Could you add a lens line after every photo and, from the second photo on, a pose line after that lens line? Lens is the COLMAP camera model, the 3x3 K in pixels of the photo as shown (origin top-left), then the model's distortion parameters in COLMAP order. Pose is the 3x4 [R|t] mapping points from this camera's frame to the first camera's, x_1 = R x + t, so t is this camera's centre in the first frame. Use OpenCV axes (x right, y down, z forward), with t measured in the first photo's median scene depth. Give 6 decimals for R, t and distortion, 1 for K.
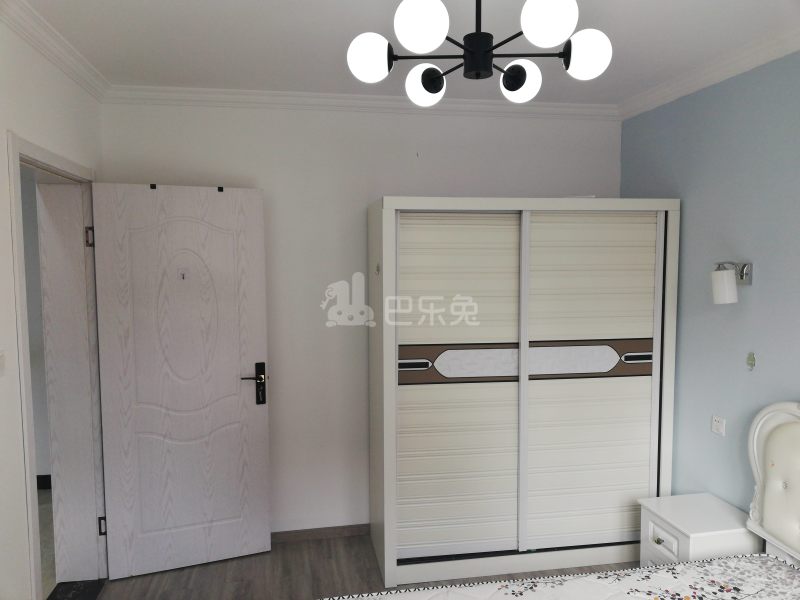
lens RADIAL K [[604.8, 0, 400.0], [0, 604.8, 300.0], [0, 0, 1]] dist [0.040244, -0.004735]
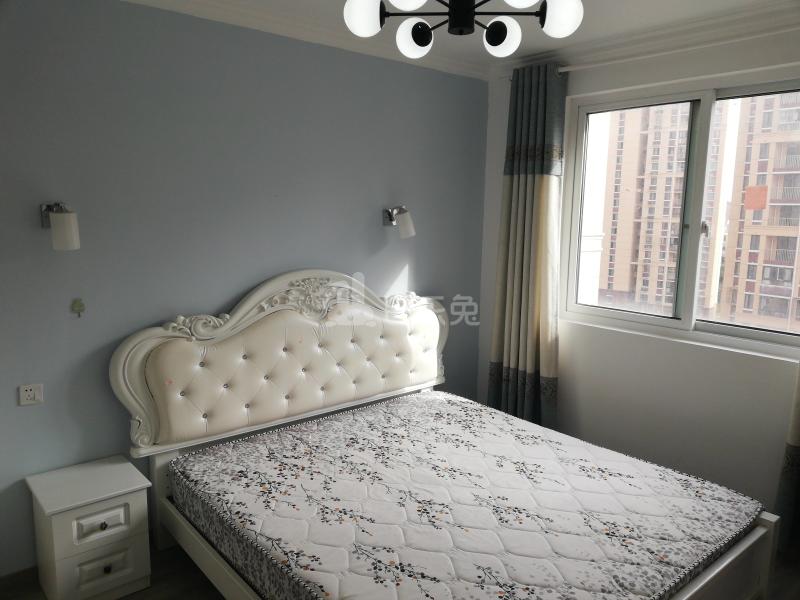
lens RADIAL K [[604.8, 0, 400.0], [0, 604.8, 300.0], [0, 0, 1]] dist [0.040244, -0.004735]
pose [[-0.481358, -0.128961, 0.866985, -0.540197], [0.055284, 0.982681, 0.176865, -0.058153], [-0.874779, 0.133066, -0.465892, 1.085397]]
